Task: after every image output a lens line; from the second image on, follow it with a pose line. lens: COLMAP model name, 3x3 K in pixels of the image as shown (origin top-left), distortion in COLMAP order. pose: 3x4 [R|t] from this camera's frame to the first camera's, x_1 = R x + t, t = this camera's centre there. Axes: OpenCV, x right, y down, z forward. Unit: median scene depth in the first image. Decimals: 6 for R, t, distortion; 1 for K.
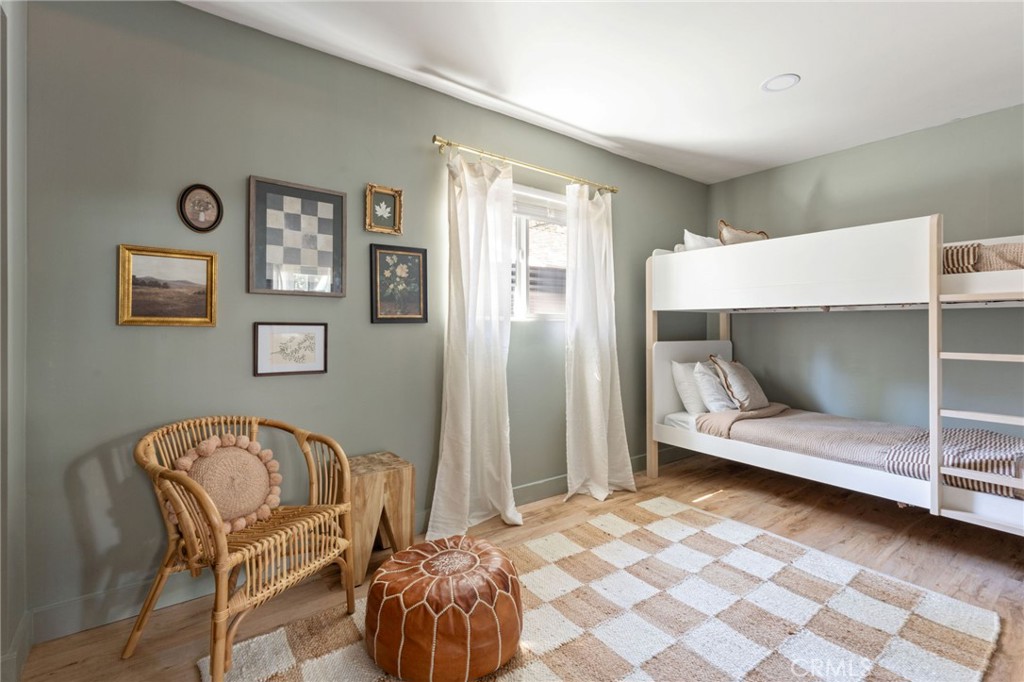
lens RADIAL K [[458.0, 0, 513.6], [0, 458.0, 336.5], [0, 0, 1]] dist [-0.000125, 0.000198]
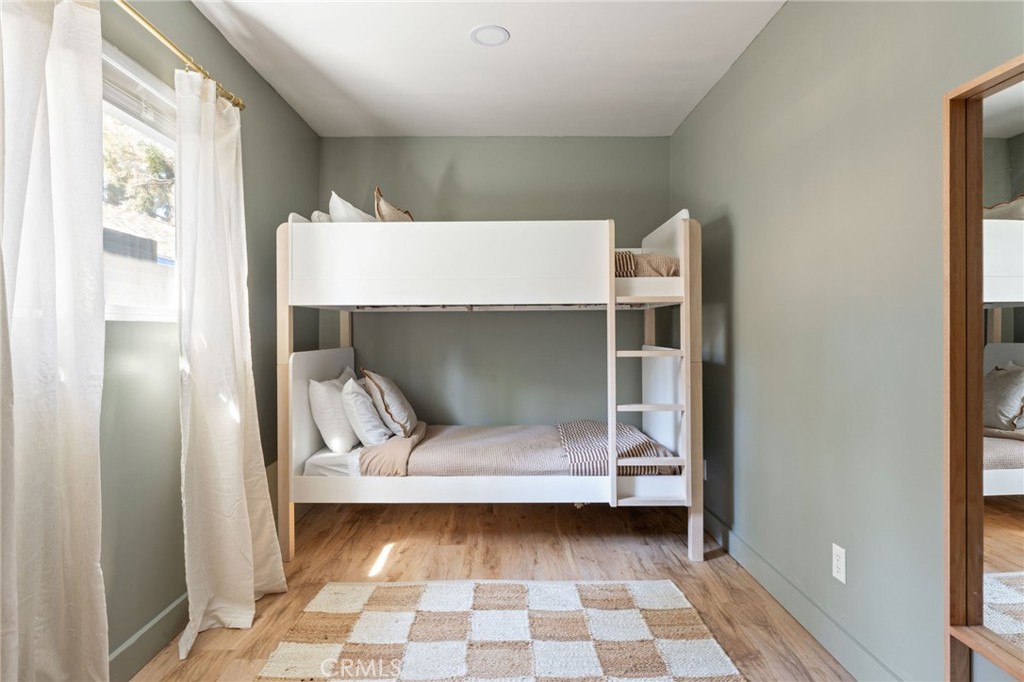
lens RADIAL K [[580.9, 0, 509.1], [0, 580.9, 332.7], [0, 0, 1]] dist [-0.000203, -0.000291]
pose [[0.593281, -0.012913, 0.804892, -0.230212], [0.027137, 0.999624, -0.003965, -0.007275], [-0.804538, 0.024194, 0.593408, 0.321687]]
